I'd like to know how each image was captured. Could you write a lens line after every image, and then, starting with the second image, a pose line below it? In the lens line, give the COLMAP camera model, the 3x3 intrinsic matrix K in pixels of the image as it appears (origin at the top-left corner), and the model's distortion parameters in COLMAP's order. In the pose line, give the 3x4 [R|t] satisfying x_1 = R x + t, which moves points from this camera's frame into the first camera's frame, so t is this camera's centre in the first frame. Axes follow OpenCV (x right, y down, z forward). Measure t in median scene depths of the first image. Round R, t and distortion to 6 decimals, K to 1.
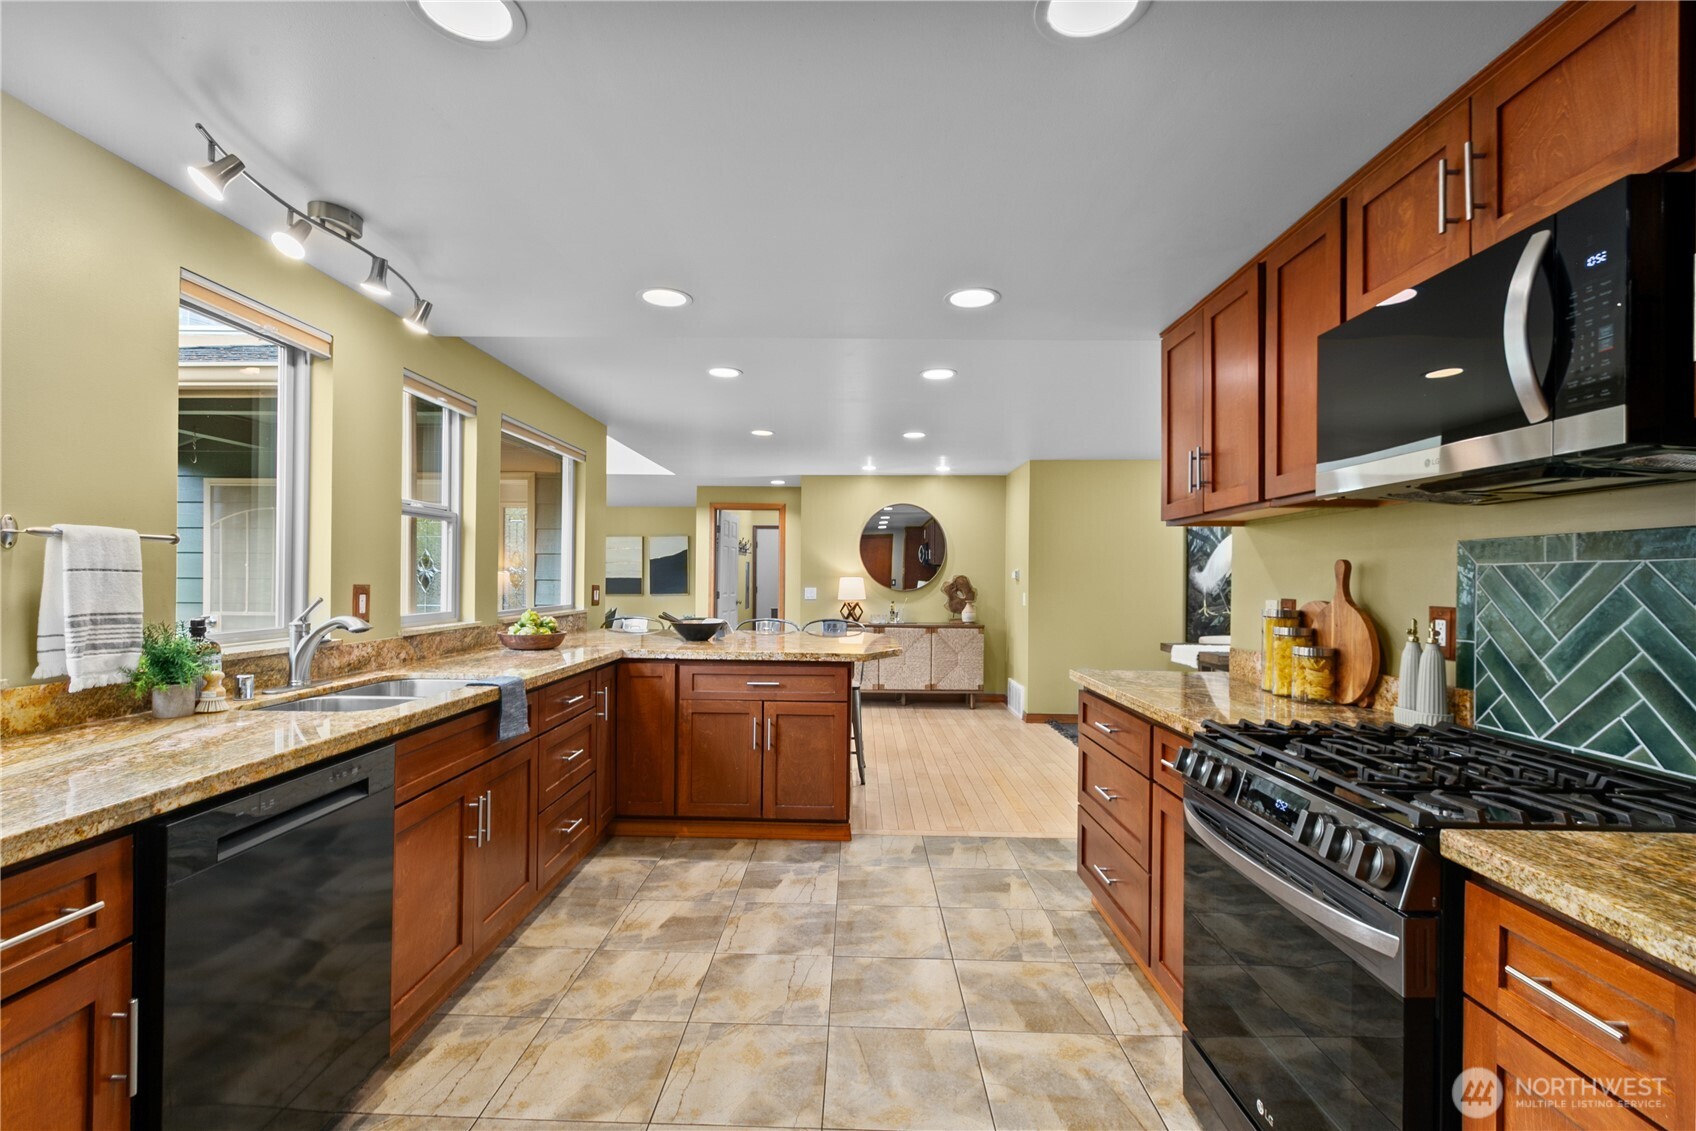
lens RADIAL K [[772.8, 0, 846.3], [0, 772.8, 570.9], [0, 0, 1]] dist [-0.000478, -0.000375]
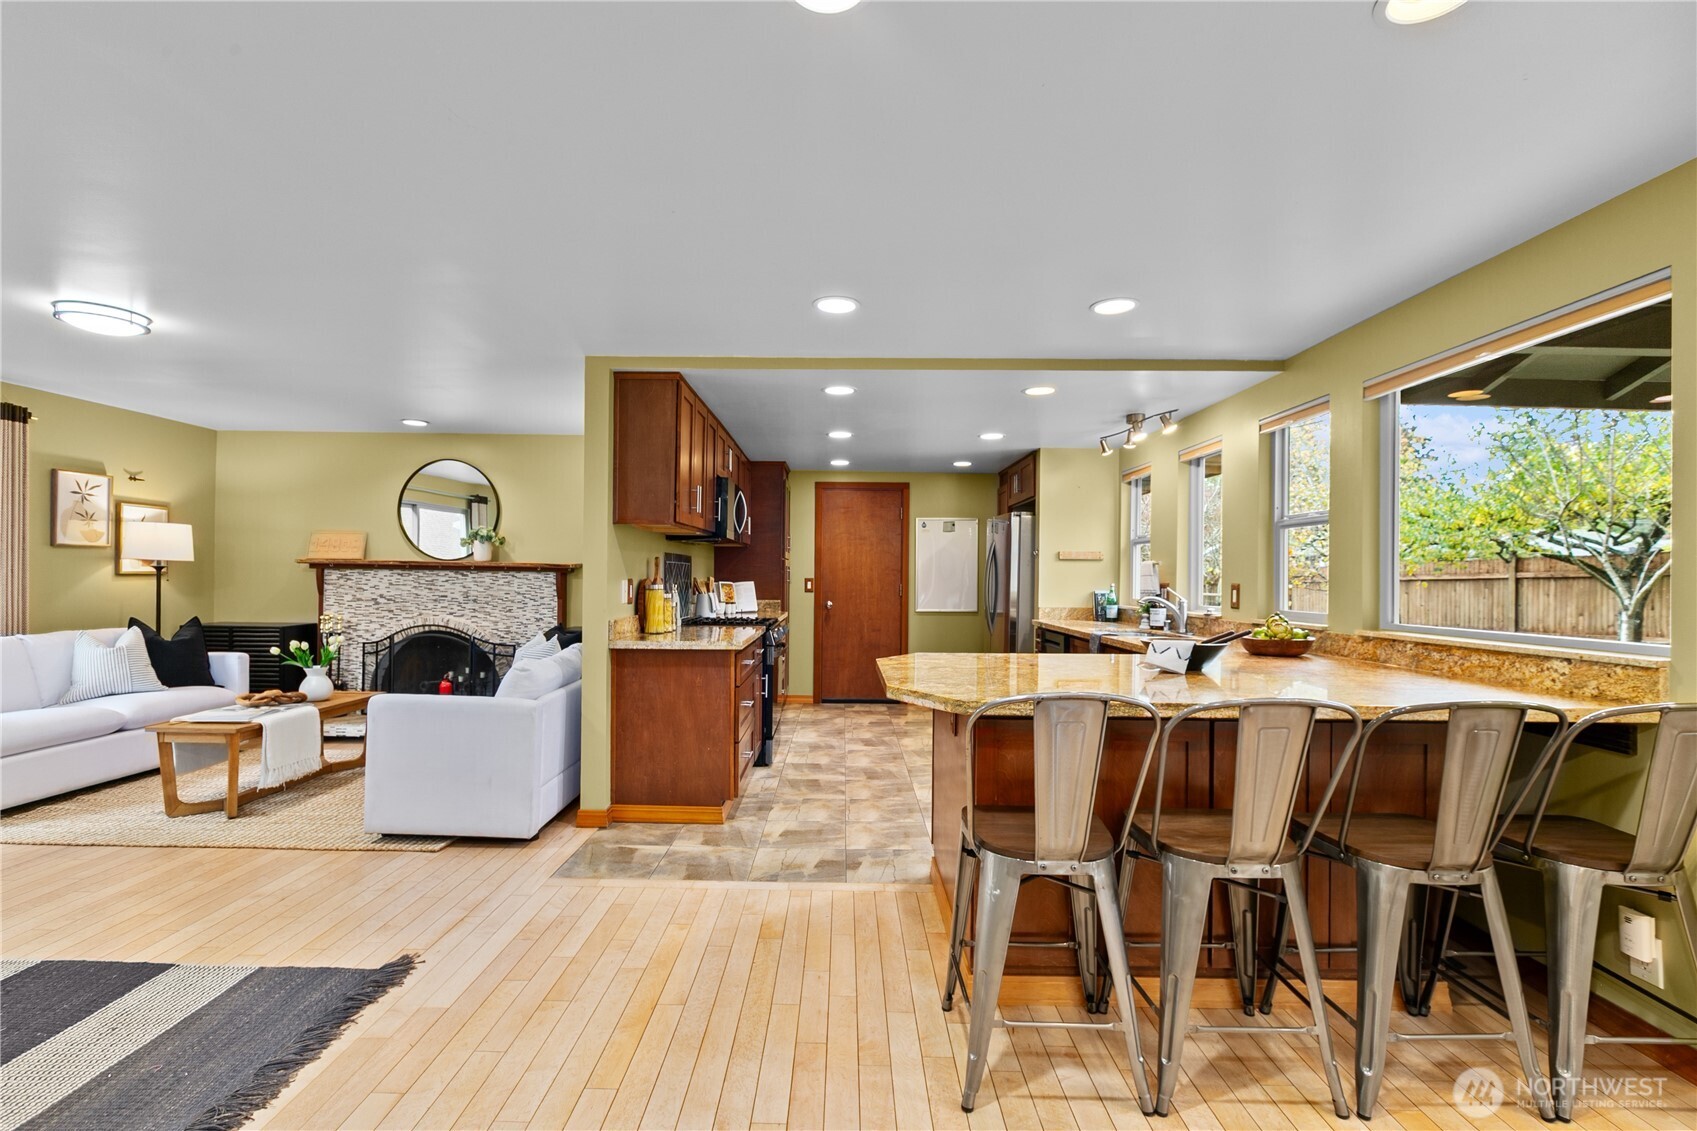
lens RADIAL K [[773.2, 0, 845.5], [0, 773.2, 573.5], [0, 0, 1]] dist [-0.000478, -0.000375]
pose [[-0.999586, -0.022902, -0.017415, 0.139878], [-0.022706, 0.999677, -0.011388, 0.026690], [0.017671, -0.010987, -0.999783, 2.117372]]
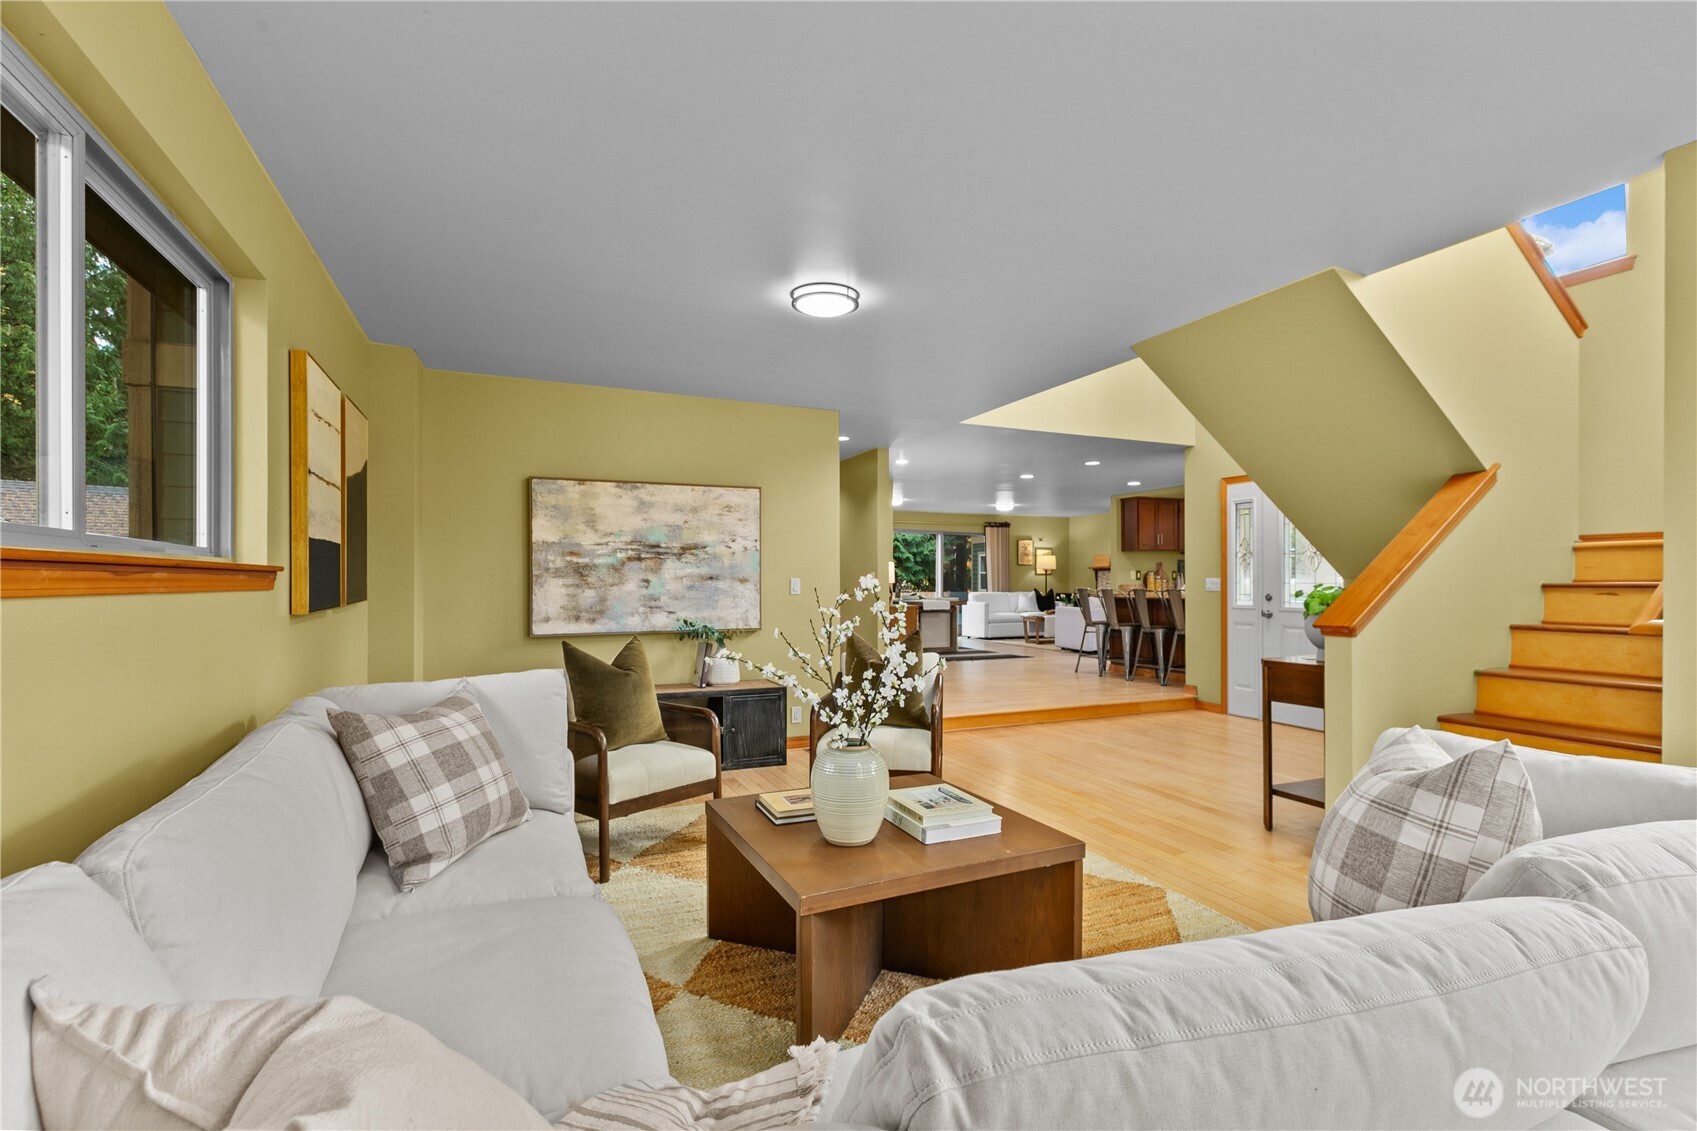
lens RADIAL K [[773.2, 0, 848.6], [0, 773.2, 569.8], [0, 0, 1]] dist [-0.000478, -0.000375]
pose [[-0.420788, -0.004803, 0.907146, -1.976673], [-0.006905, 0.999974, 0.002091, 0.017578], [-0.907133, -0.005384, -0.420810, 3.381298]]
